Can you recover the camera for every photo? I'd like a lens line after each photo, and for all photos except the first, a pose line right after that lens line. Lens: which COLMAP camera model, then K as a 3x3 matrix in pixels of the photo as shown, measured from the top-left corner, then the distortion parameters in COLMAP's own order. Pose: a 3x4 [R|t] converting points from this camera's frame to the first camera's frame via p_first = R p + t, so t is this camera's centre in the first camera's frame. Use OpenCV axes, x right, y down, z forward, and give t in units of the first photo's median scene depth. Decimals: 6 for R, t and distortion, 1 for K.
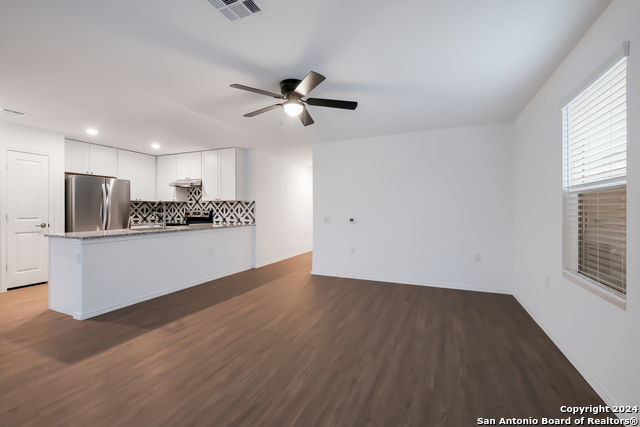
lens RADIAL K [[275.7, 0, 320.7], [0, 275.7, 210.7], [0, 0, 1]] dist [0.000703, 0.000826]
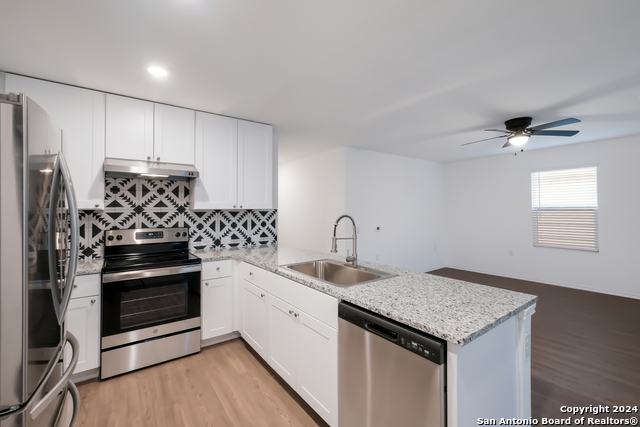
lens RADIAL K [[275.7, 0, 321.2], [0, 275.7, 207.8], [0, 0, 1]] dist [0.000703, 0.000826]
pose [[0.488610, 0.002058, 0.872500, -0.761563], [0.005042, 0.999974, -0.005183, -0.034369], [-0.872488, 0.006932, 0.488587, 0.560136]]
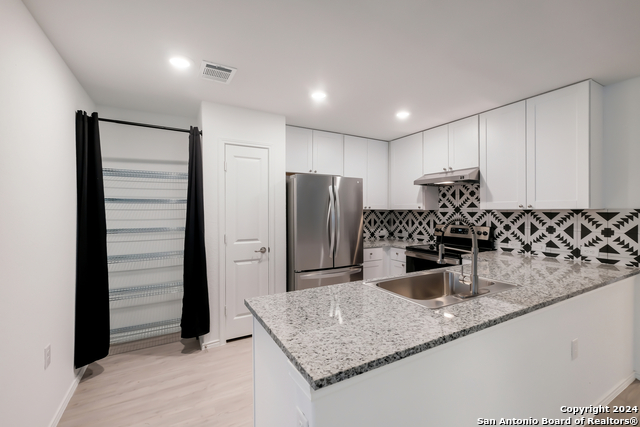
lens RADIAL K [[275.7, 0, 322.7], [0, 275.7, 214.5], [0, 0, 1]] dist [0.000703, 0.000826]
pose [[0.802940, 0.004233, -0.596045, -0.361367], [0.003689, 0.999920, 0.012071, -0.033412], [0.596048, -0.011891, 0.802860, 0.409210]]
